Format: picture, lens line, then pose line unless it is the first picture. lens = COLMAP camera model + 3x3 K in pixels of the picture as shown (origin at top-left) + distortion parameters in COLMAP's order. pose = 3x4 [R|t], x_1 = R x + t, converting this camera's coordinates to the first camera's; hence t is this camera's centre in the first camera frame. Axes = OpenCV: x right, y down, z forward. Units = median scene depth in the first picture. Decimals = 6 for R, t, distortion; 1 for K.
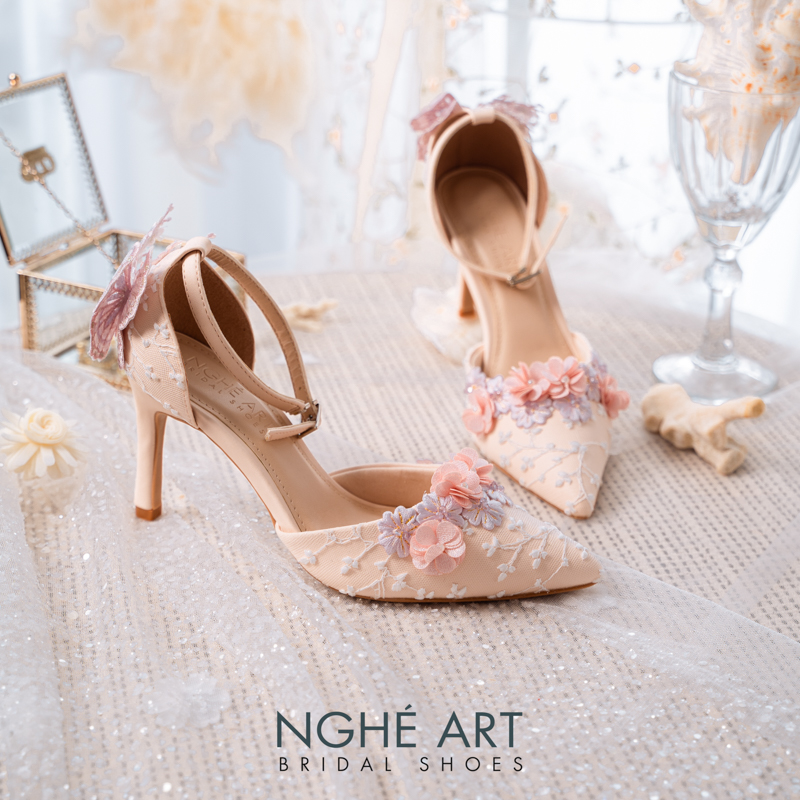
lens RADIAL K [[1803.5, 0, 400.0], [0, 1803.5, 400.0], [0, 0, 1]] dist [0.045915, 0.648782]
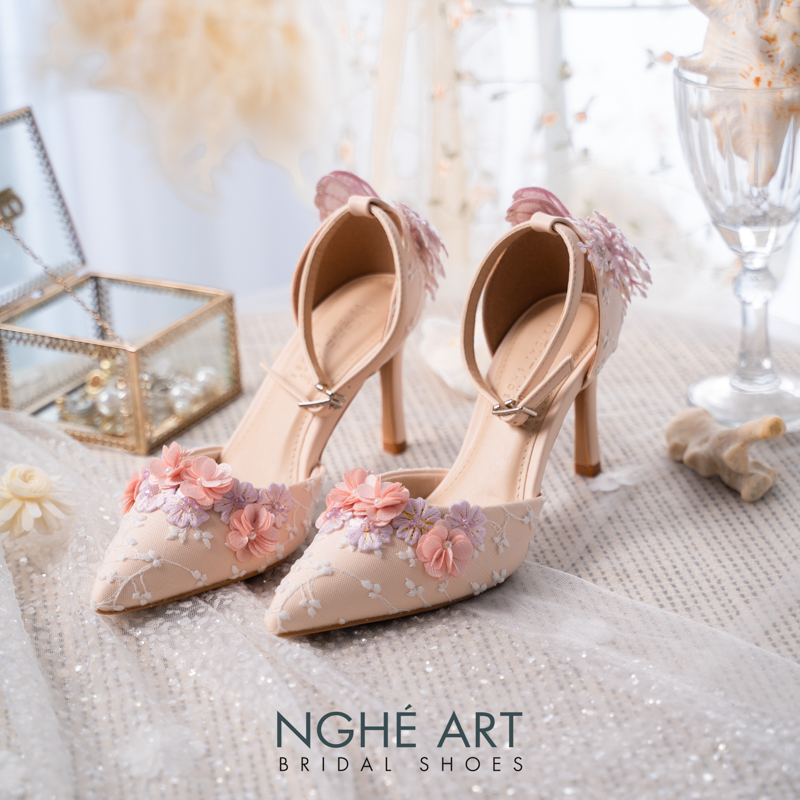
lens RADIAL K [[2416.0, 0, 400.0], [0, 2416.0, 400.0], [0, 0, 1]] dist [0.239269, 0.511531]
pose [[0.996519, -0.053650, -0.063801, 0.081522], [0.051865, 0.998224, -0.029317, 0.015926], [0.065261, 0.025906, 0.997532, -0.242755]]
